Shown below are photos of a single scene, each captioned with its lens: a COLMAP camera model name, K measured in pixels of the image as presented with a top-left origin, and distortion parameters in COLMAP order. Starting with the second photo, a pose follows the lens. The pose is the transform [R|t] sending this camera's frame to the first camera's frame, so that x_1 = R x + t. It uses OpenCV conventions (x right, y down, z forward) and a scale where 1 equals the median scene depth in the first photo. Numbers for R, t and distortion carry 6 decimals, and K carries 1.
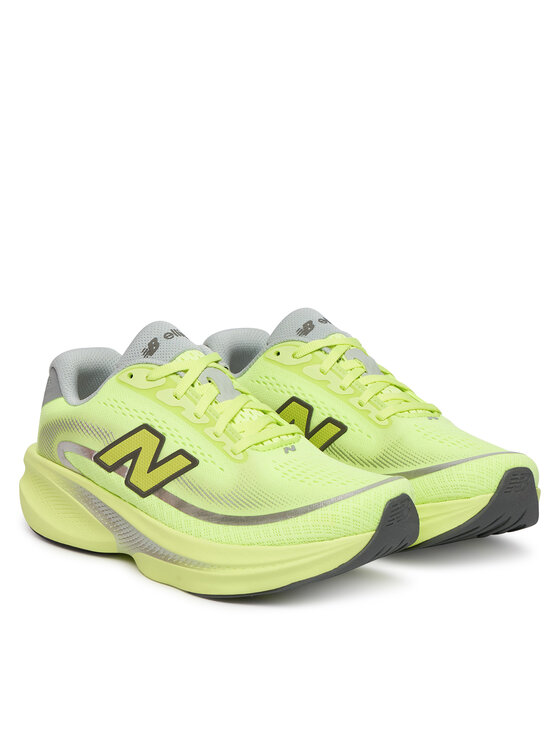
lens RADIAL K [[2339.3, 0, 280.4], [0, 2339.3, 373.6], [0, 0, 1]] dist [-0.039868, 0.000000]
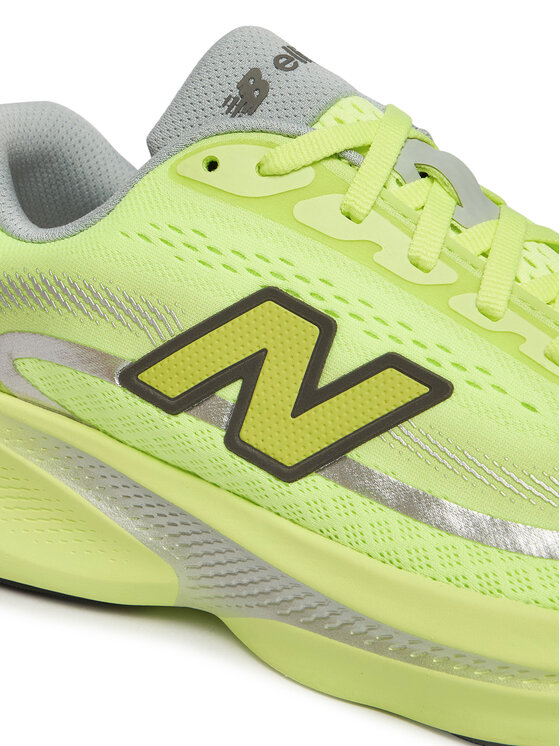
lens RADIAL K [[1855.2, 0, 278.1], [0, 1855.2, 370.5], [0, 0, 1]] dist [-0.098496, 0.000000]
pose [[0.956492, -0.044906, 0.288280, -0.145339], [0.014857, 0.994299, 0.105590, 0.002766], [-0.291379, -0.096713, 0.951706, 0.706315]]
